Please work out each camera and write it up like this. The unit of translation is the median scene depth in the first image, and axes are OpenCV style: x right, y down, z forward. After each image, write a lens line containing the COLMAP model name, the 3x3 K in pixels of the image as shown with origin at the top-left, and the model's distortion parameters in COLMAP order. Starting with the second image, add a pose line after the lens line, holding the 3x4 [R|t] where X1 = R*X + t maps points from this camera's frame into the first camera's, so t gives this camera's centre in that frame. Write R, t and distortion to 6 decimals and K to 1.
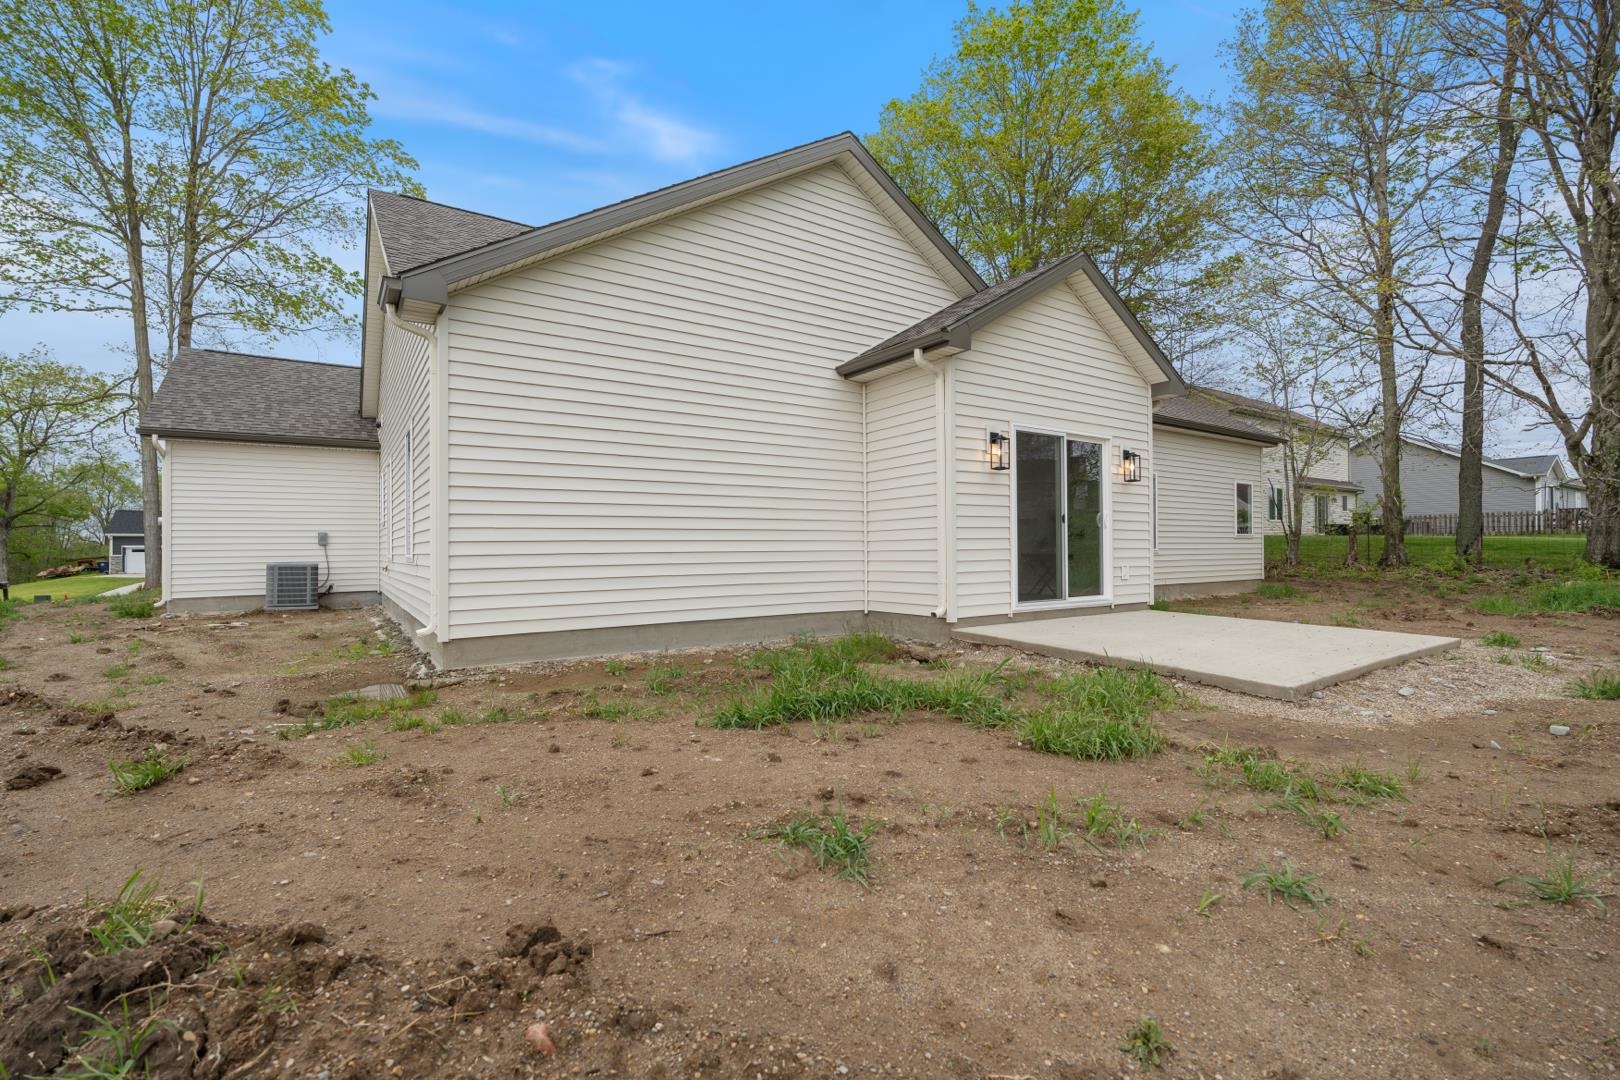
lens RADIAL K [[703.1, 0, 812.0], [0, 703.1, 543.8], [0, 0, 1]] dist [-0.002942, -0.000024]
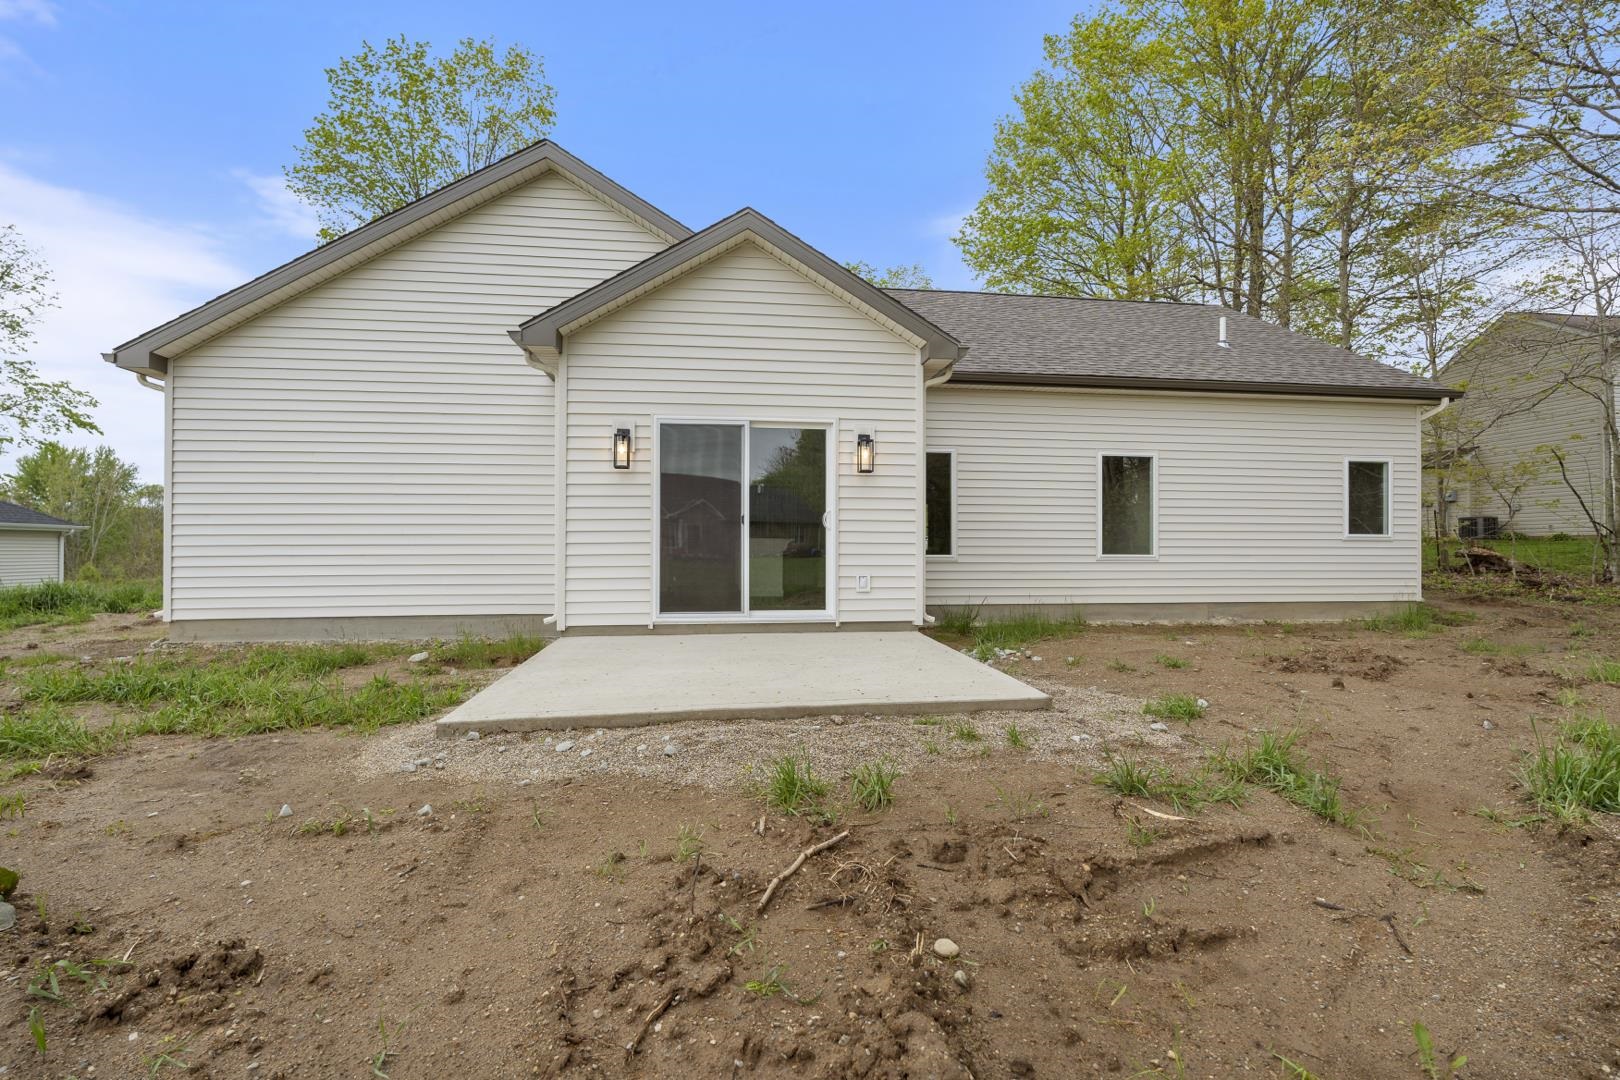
lens RADIAL K [[716.2, 0, 816.5], [0, 716.2, 548.7], [0, 0, 1]] dist [-0.001666, 0.000161]
pose [[0.899544, 0.005502, -0.436797, 0.825426], [-0.002596, 0.999970, 0.007251, -0.006453], [0.436823, -0.005389, 0.899531, 0.238433]]
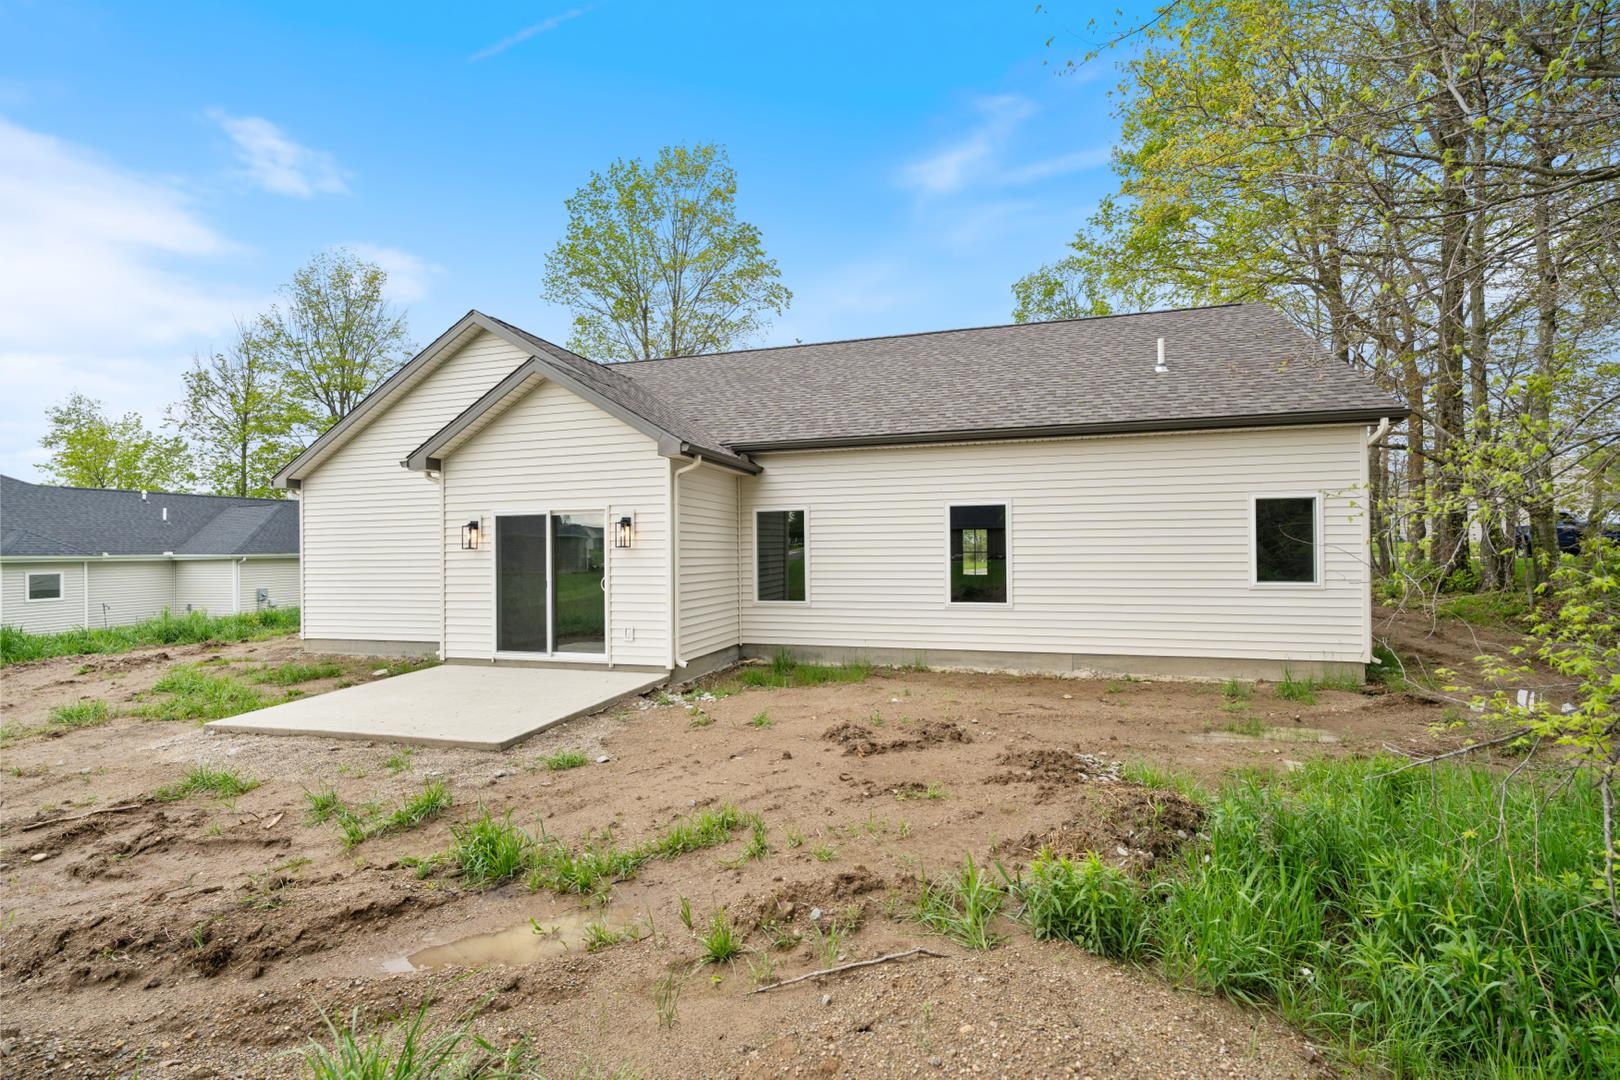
lens RADIAL K [[716.2, 0, 816.5], [0, 716.2, 548.7], [0, 0, 1]] dist [-0.001666, 0.000161]
pose [[0.643975, -0.006295, -0.765021, 1.559781], [0.013322, 0.999907, 0.002986, -0.092328], [0.764931, -0.012115, 0.643999, 0.571245]]
